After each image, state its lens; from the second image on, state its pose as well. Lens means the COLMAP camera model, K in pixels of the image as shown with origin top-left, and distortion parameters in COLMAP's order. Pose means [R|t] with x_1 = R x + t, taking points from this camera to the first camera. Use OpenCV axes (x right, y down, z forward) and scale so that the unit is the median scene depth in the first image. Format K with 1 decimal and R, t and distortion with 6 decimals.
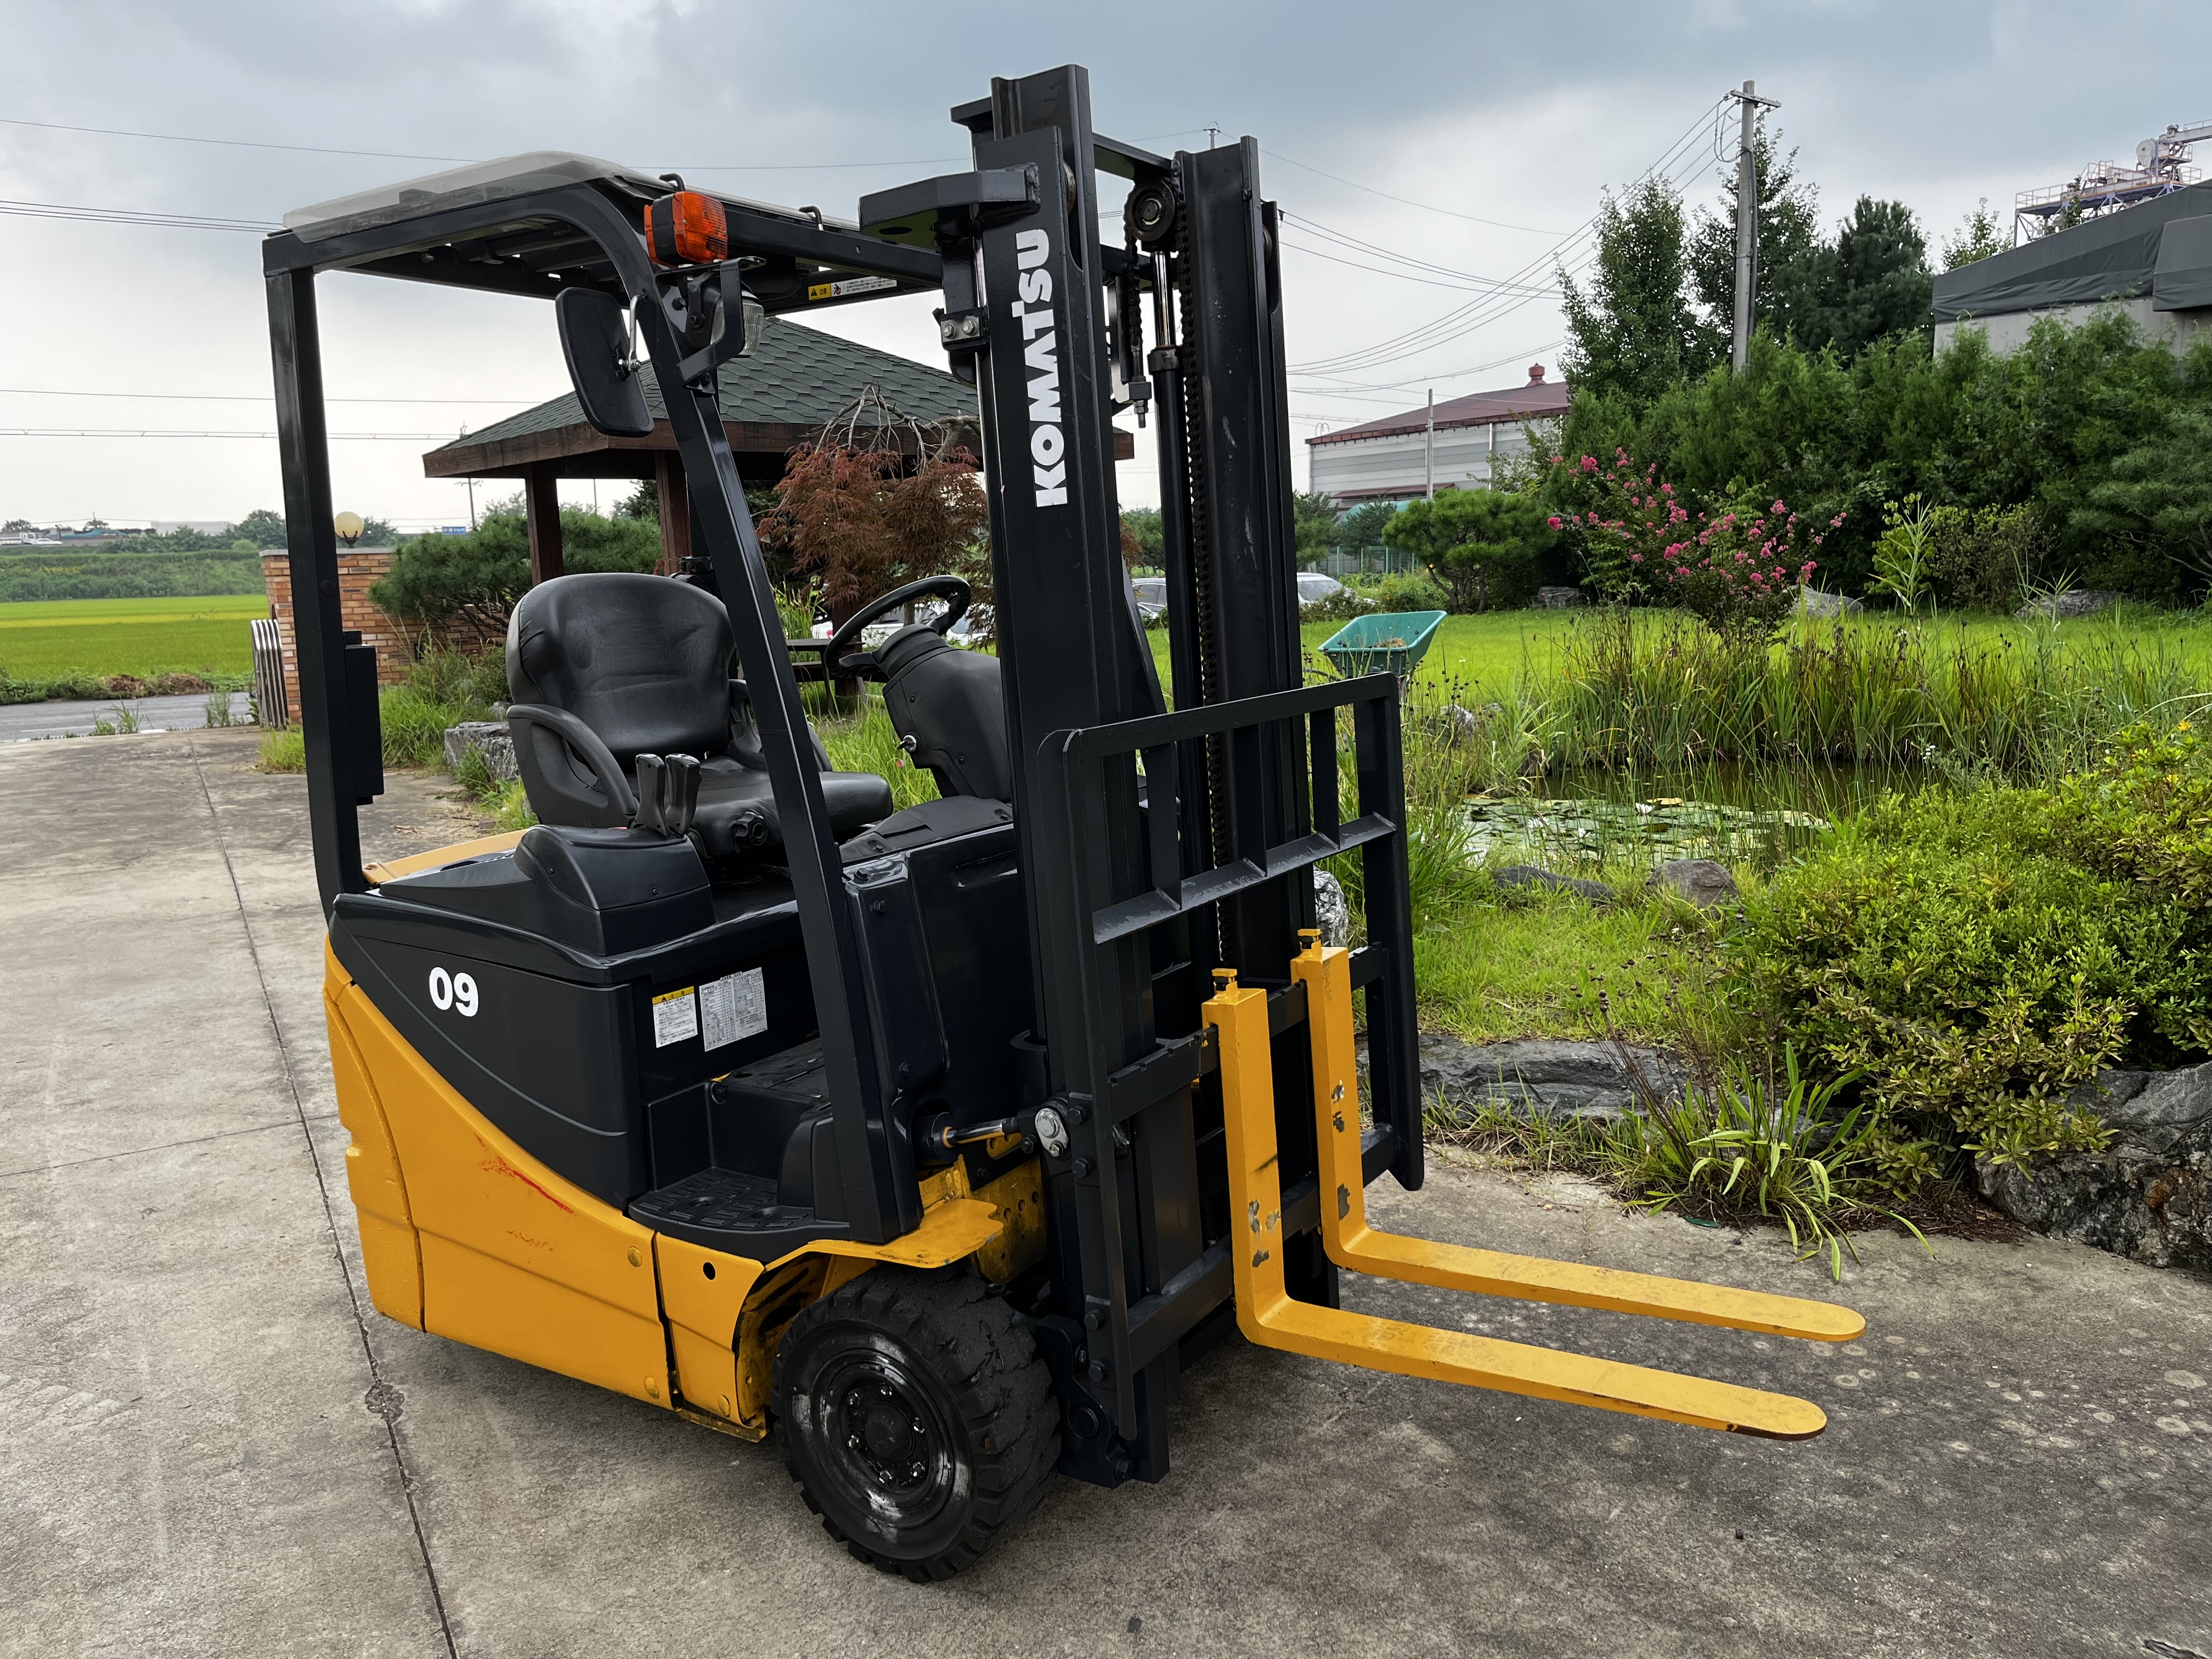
lens RADIAL K [[1667.2, 0, 1090.7], [0, 1667.2, 831.9], [0, 0, 1]] dist [0.087547, -0.119207]
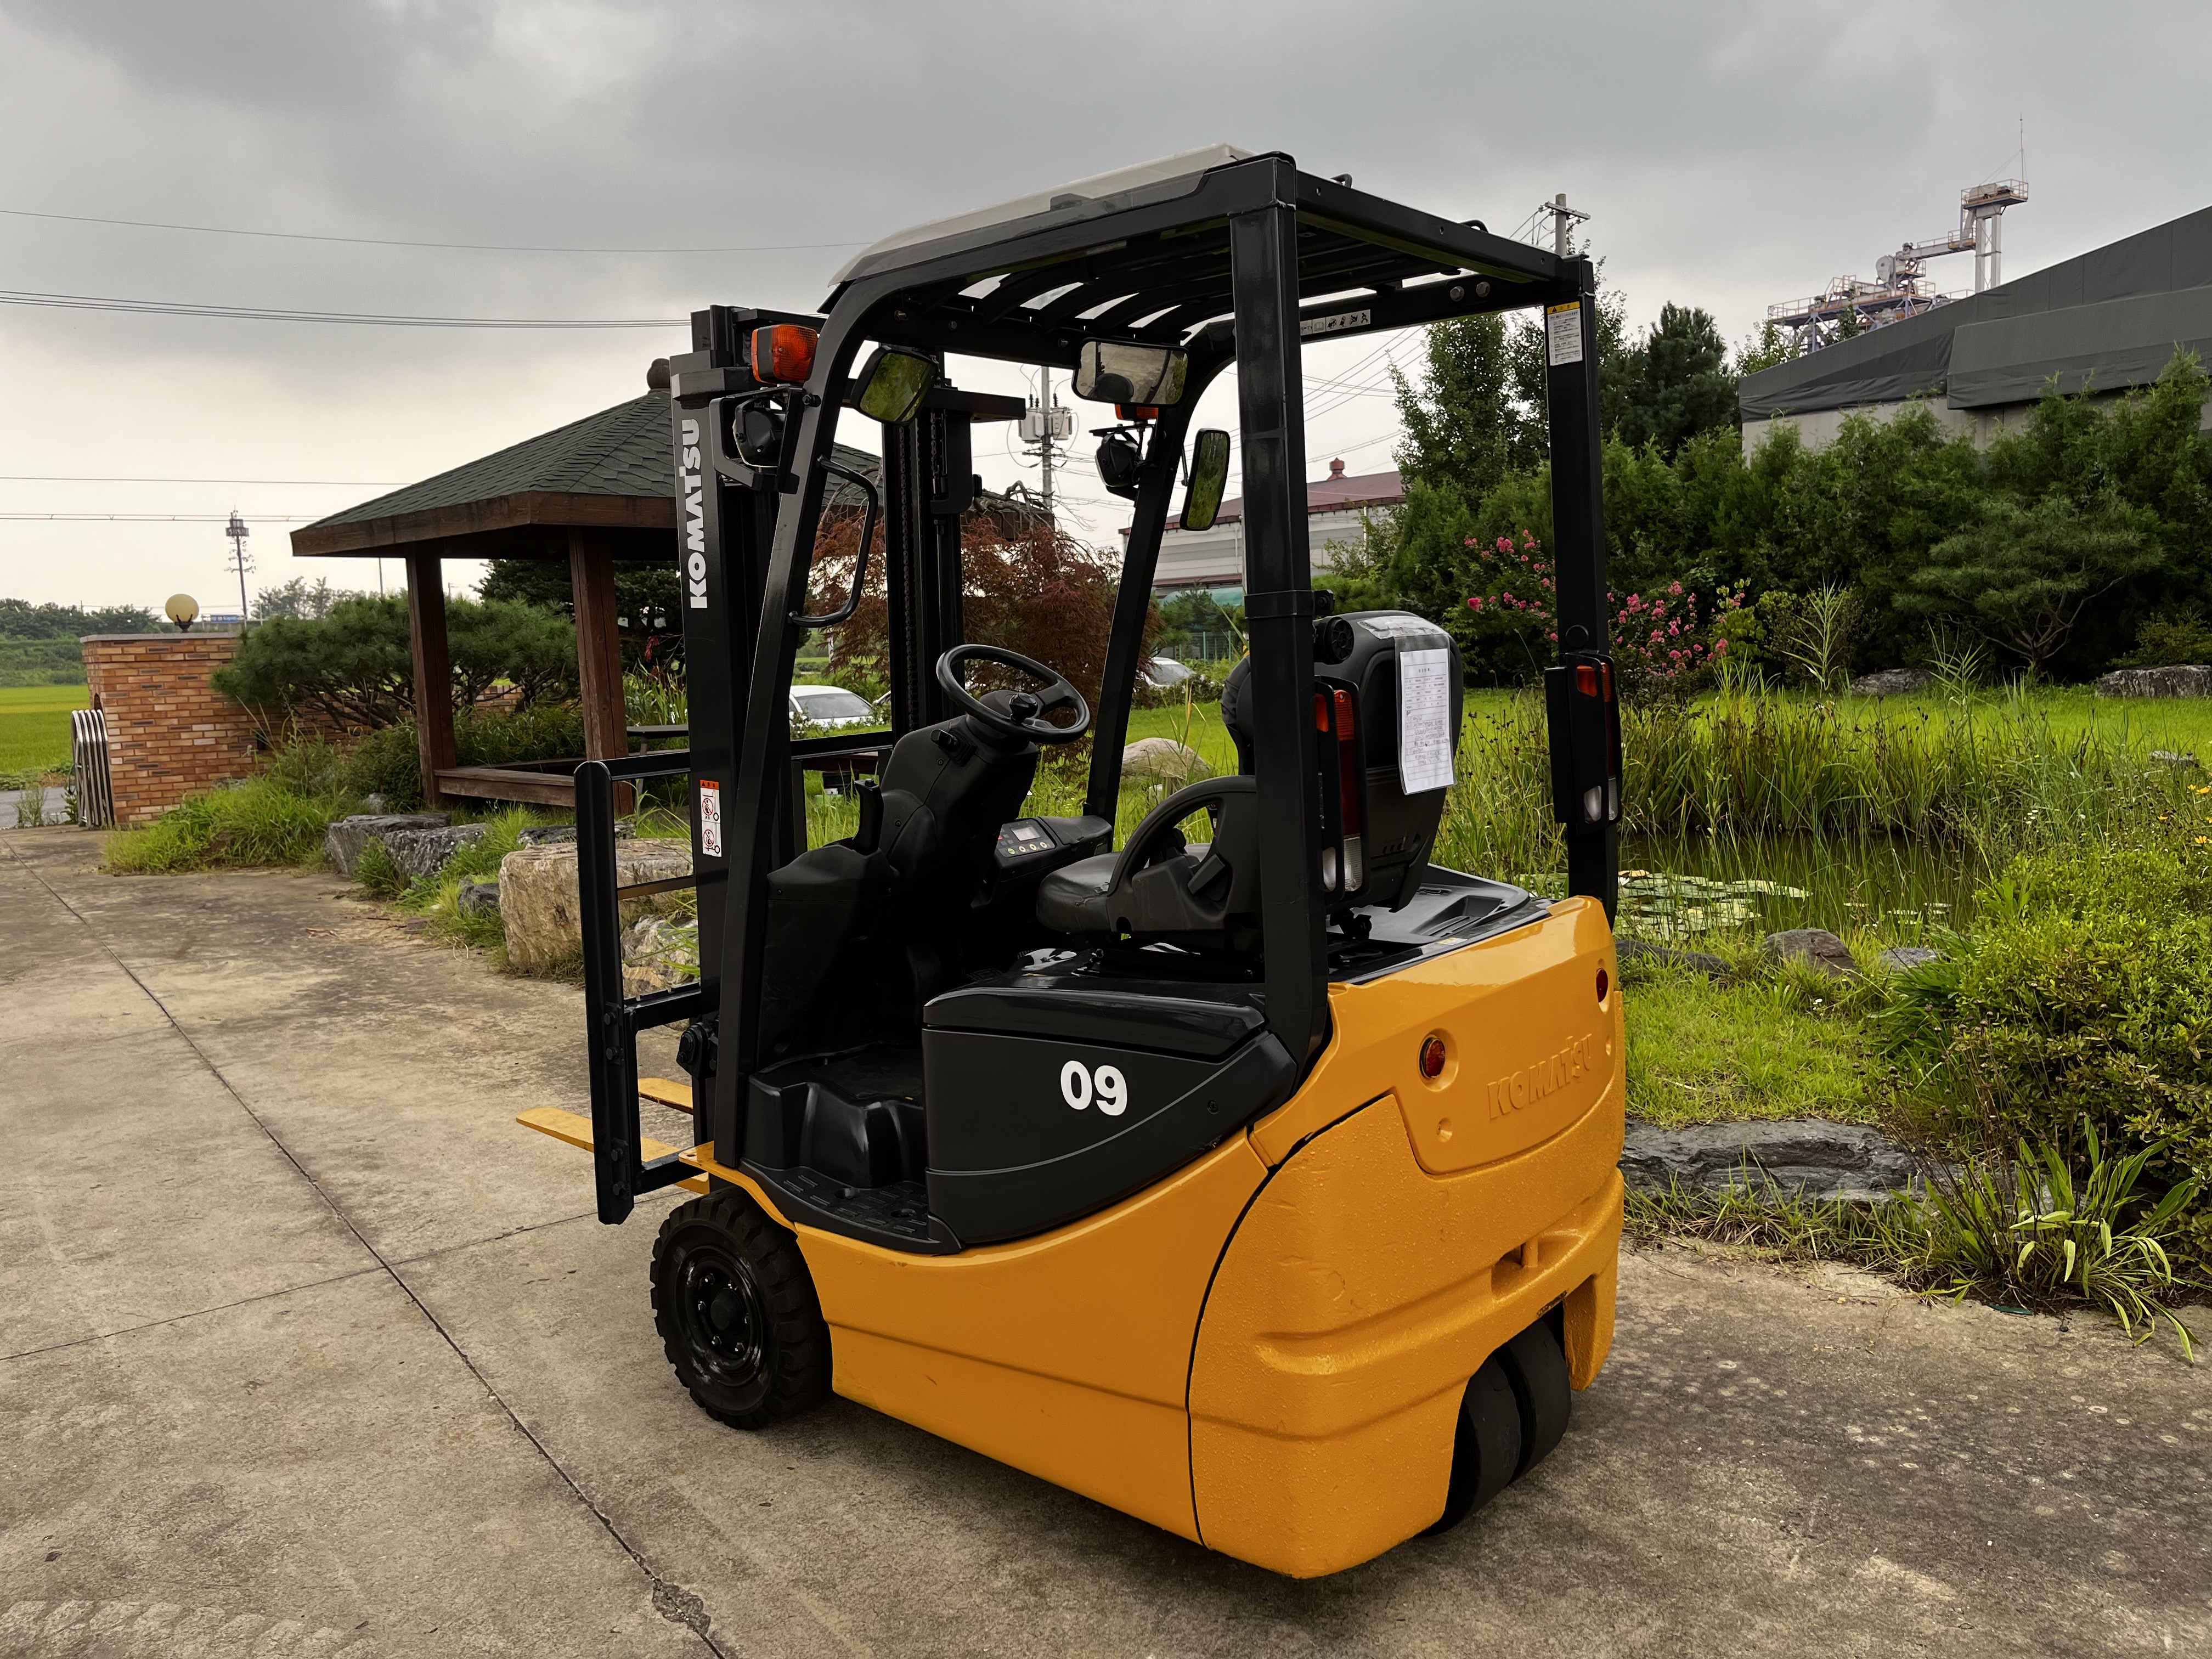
lens RADIAL K [[1668.0, 0, 1098.3], [0, 1668.0, 828.5], [0, 0, 1]] dist [0.072902, -0.094733]
pose [[0.992644, -0.017014, 0.119867, -0.080746], [0.023329, 0.998402, -0.051476, -0.000558], [-0.118800, 0.053894, 0.991455, 0.031923]]
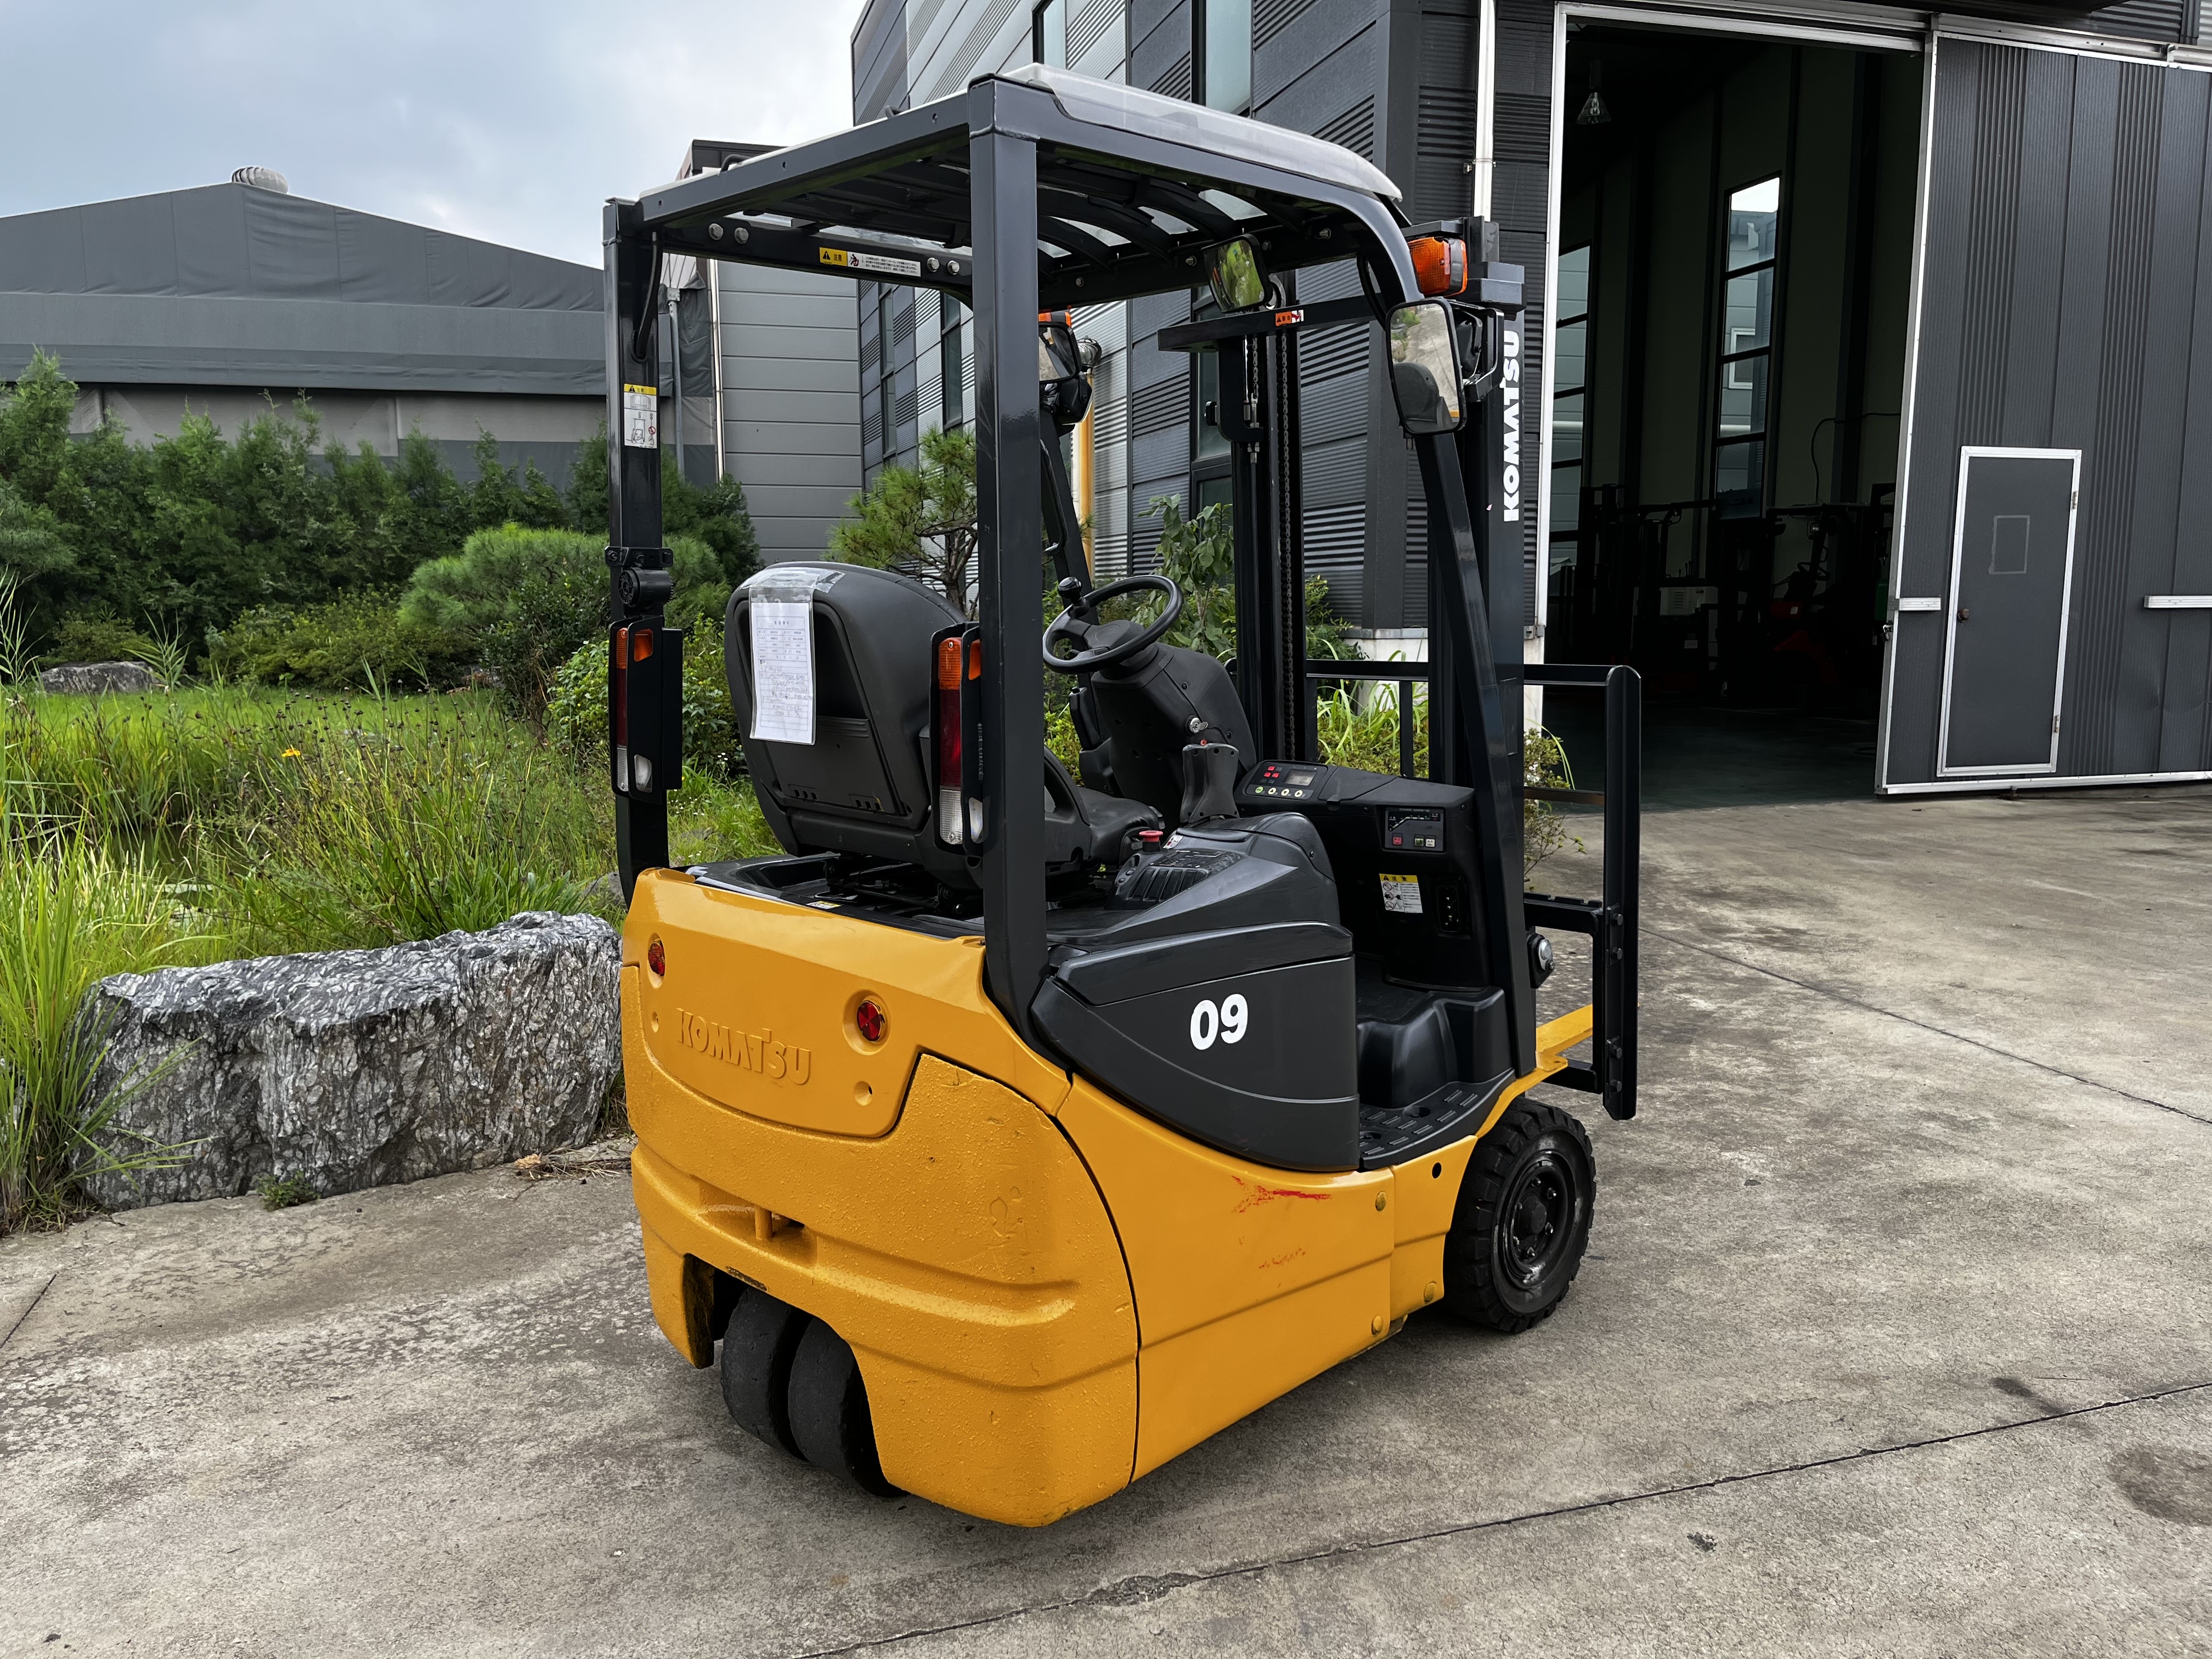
lens RADIAL K [[1668.0, 0, 1098.3], [0, 1668.0, 828.5], [0, 0, 1]] dist [0.072902, -0.094733]
pose [[0.212008, -0.109273, 0.971139, -0.304298], [0.163053, 0.983755, 0.075097, -0.020095], [-0.963570, 0.142426, 0.226381, 0.209204]]
